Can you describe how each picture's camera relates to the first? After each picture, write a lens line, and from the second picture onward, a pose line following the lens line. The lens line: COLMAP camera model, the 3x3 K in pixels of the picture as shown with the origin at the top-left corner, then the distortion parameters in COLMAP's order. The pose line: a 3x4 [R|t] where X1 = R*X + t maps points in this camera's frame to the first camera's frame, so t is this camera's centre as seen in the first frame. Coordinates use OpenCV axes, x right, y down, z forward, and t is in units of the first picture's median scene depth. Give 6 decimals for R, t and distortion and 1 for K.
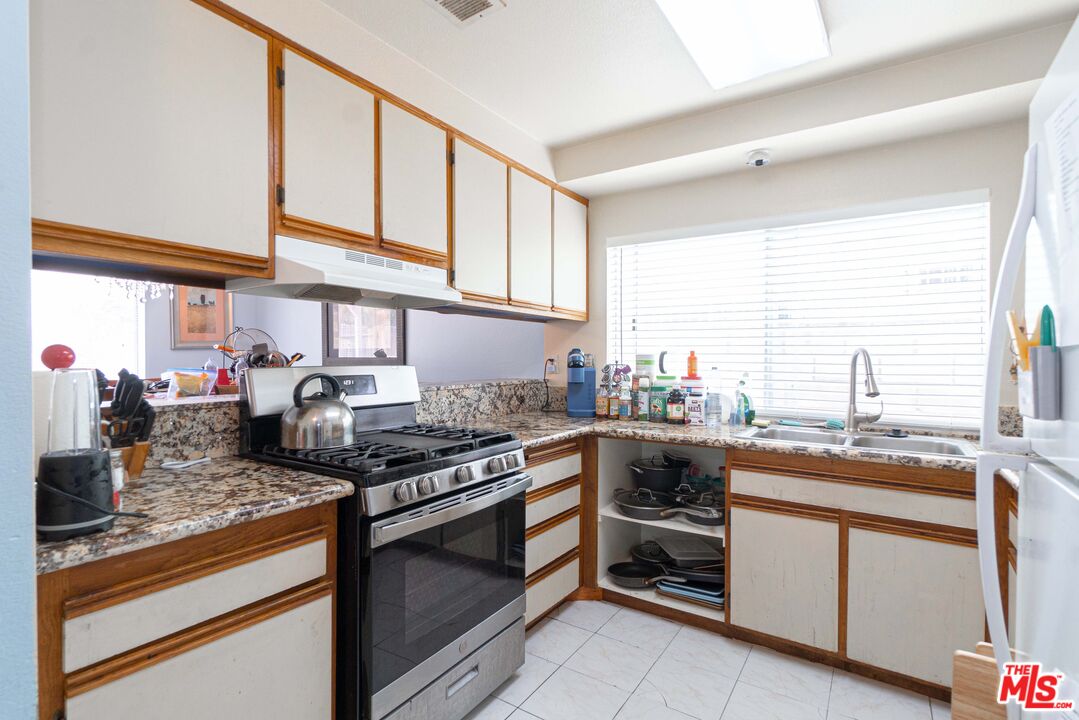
lens RADIAL K [[513.0, 0, 539.5], [0, 513.0, 360.0], [0, 0, 1]] dist [0.000989, -0.000290]
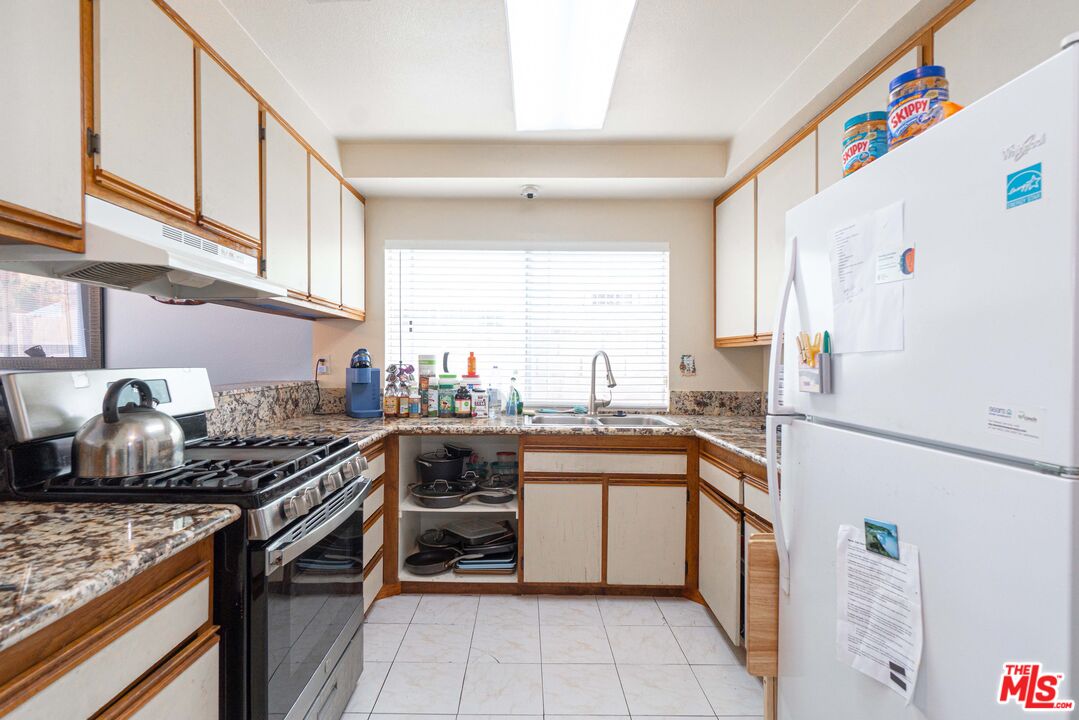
lens RADIAL K [[503.3, 0, 518.7], [0, 503.3, 359.8], [0, 0, 1]] dist [-0.002979, -0.000323]
pose [[0.839366, -0.001699, 0.543564, -0.247827], [0.001715, 0.999998, 0.000477, -0.001110], [-0.543564, 0.000531, 0.839368, 0.026764]]
